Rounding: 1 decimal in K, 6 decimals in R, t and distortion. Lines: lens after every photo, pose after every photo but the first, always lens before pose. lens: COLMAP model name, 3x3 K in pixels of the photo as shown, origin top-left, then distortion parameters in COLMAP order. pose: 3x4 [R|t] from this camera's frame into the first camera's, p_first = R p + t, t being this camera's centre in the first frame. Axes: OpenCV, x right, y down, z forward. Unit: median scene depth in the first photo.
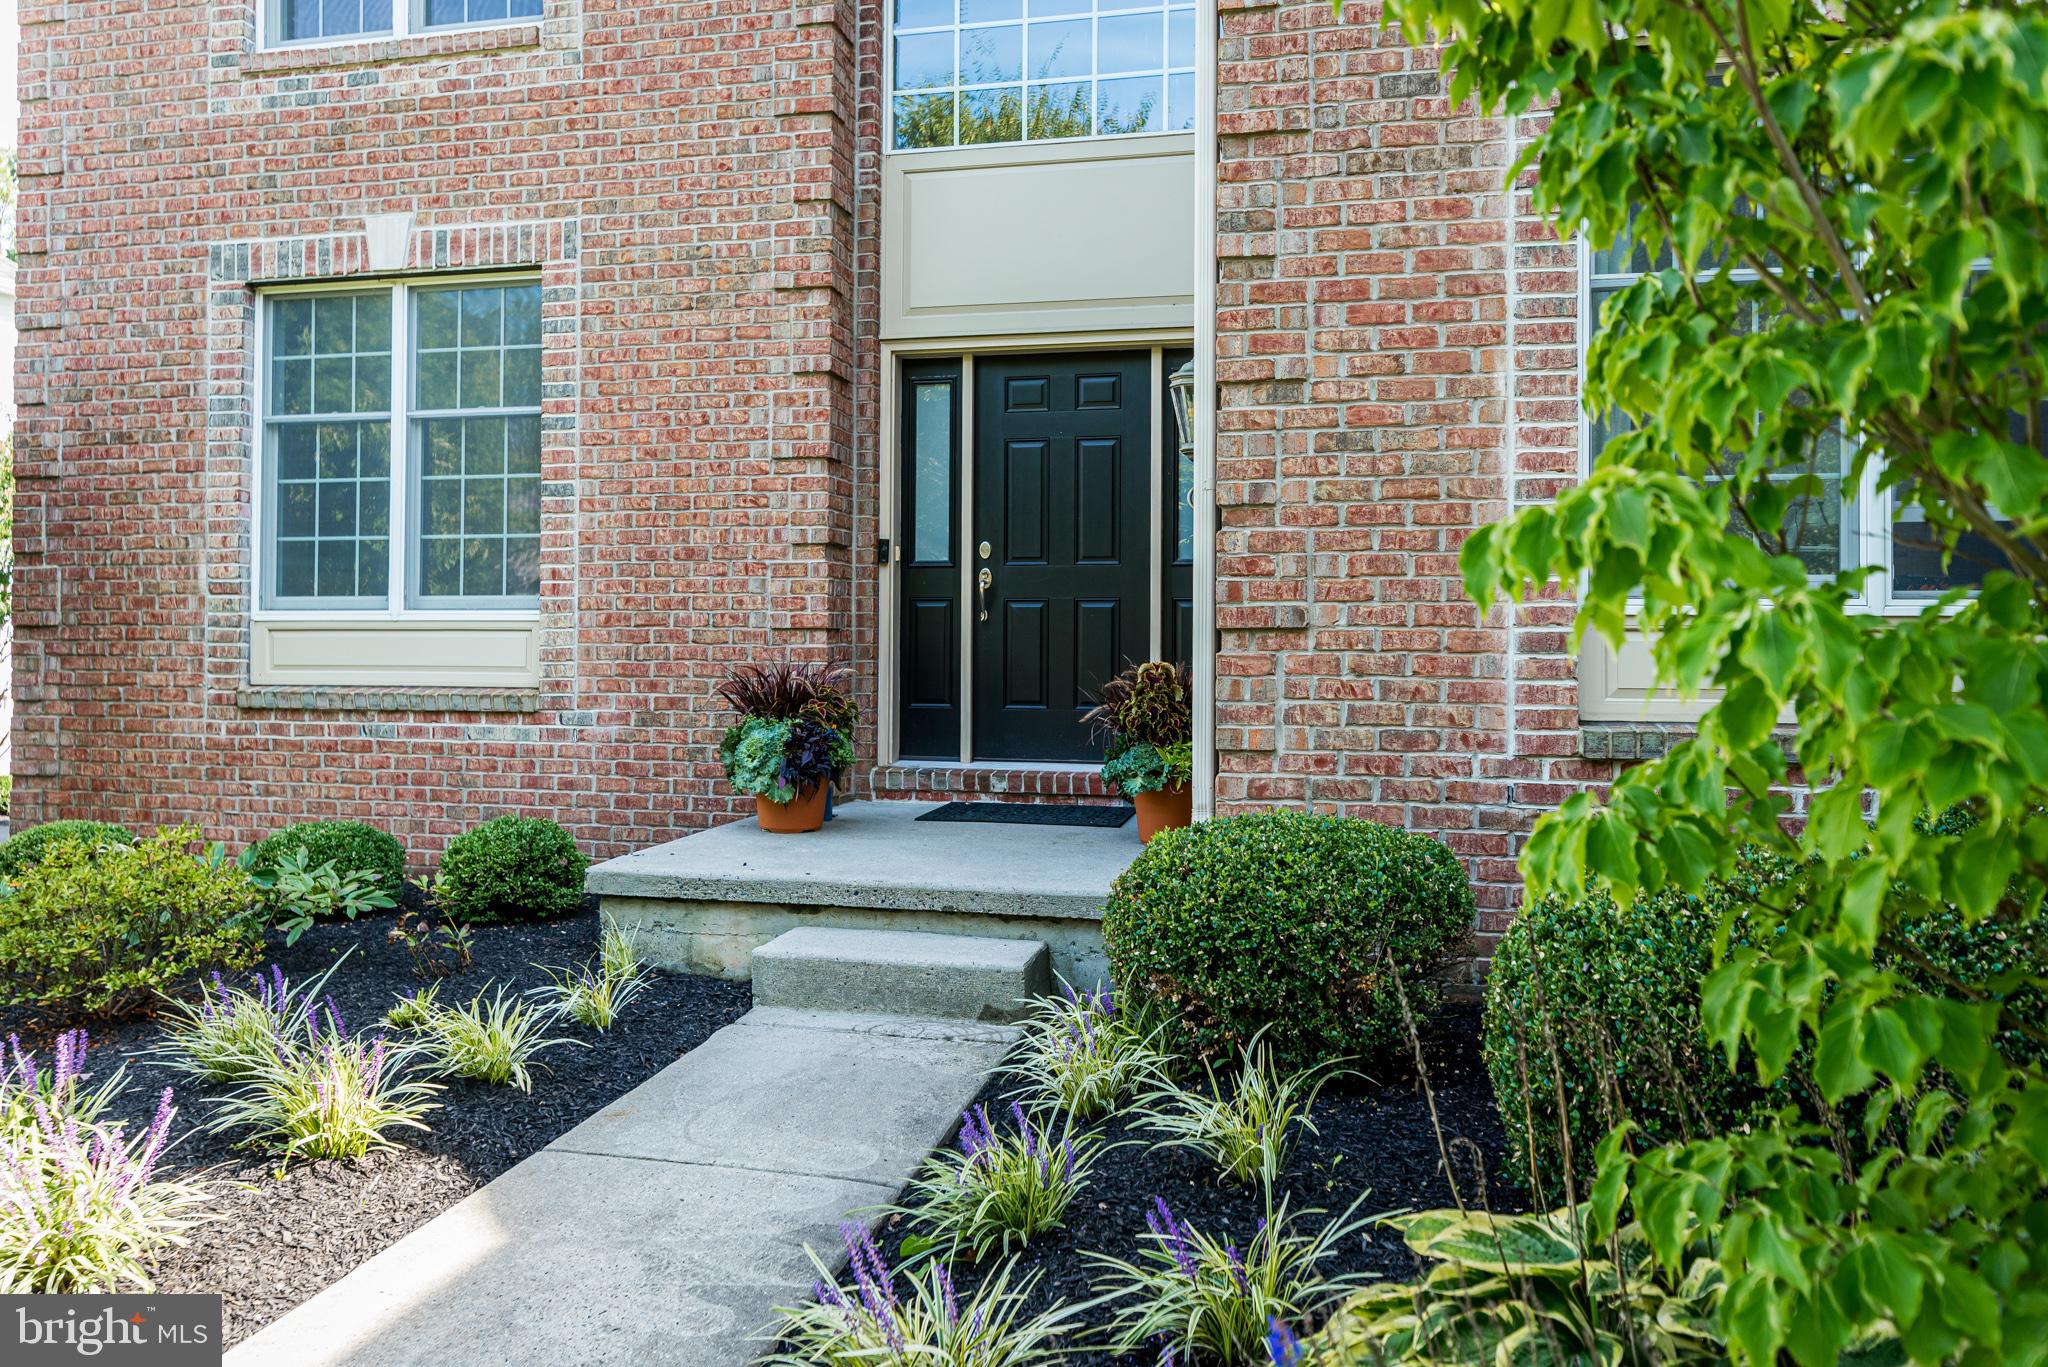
lens RADIAL K [[1447.4, 0, 1056.0], [0, 1447.4, 613.7], [0, 0, 1]] dist [0.000716, 0.002819]
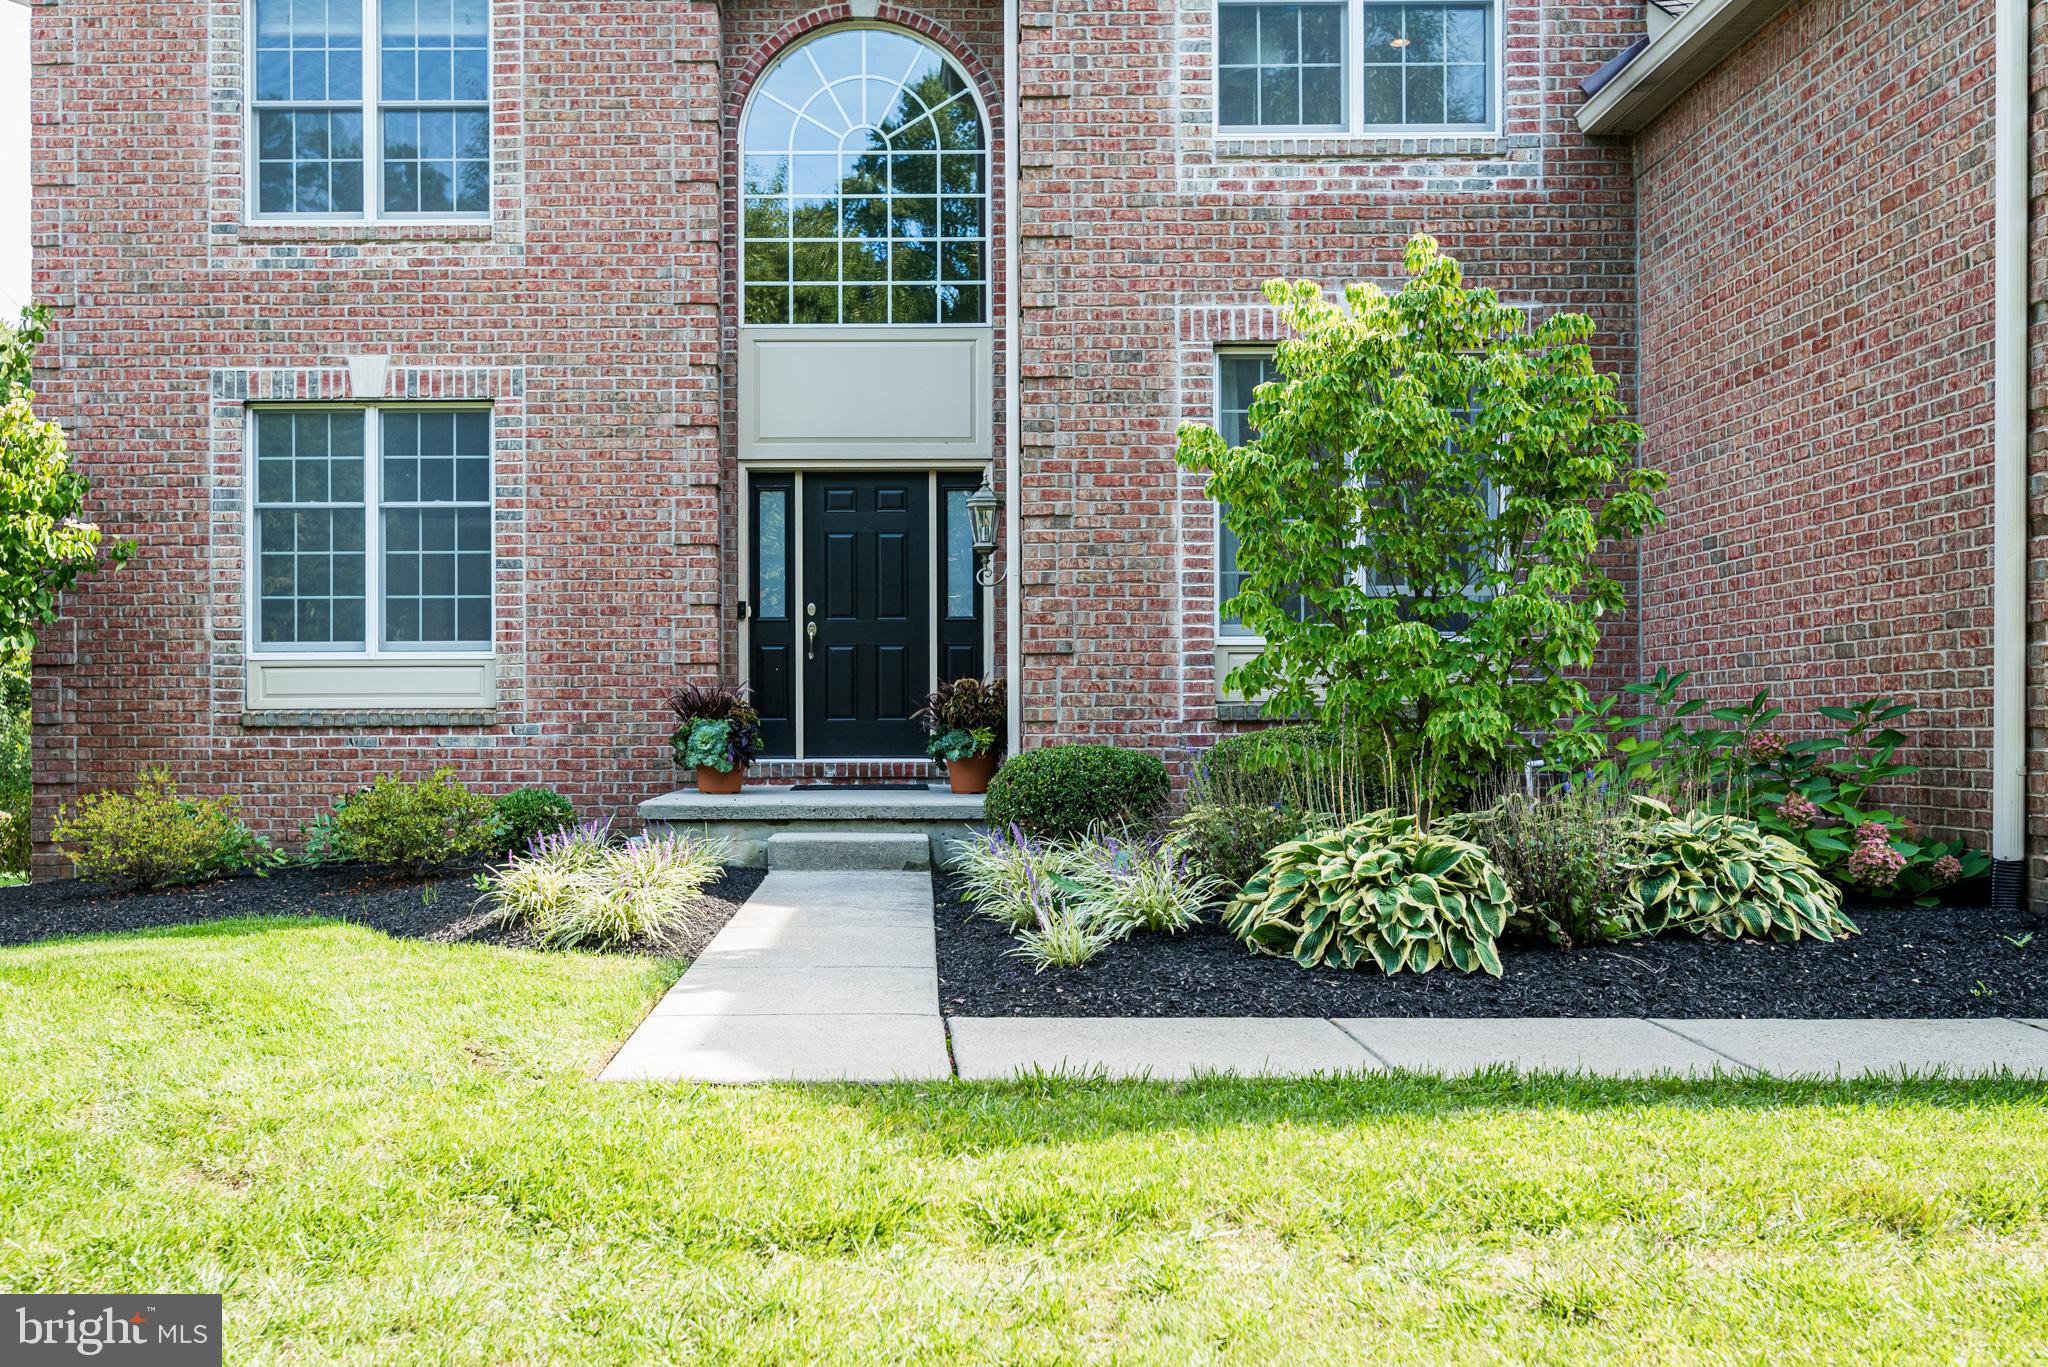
lens RADIAL K [[1708.4, 0, 1022.1], [0, 1708.4, 685.6], [0, 0, 1]] dist [0.013206, -0.002141]
pose [[0.966740, -0.004928, 0.255712, -0.288500], [0.005754, 0.999980, -0.002482, 0.037041], [-0.255695, 0.003871, 0.966750, -0.694920]]
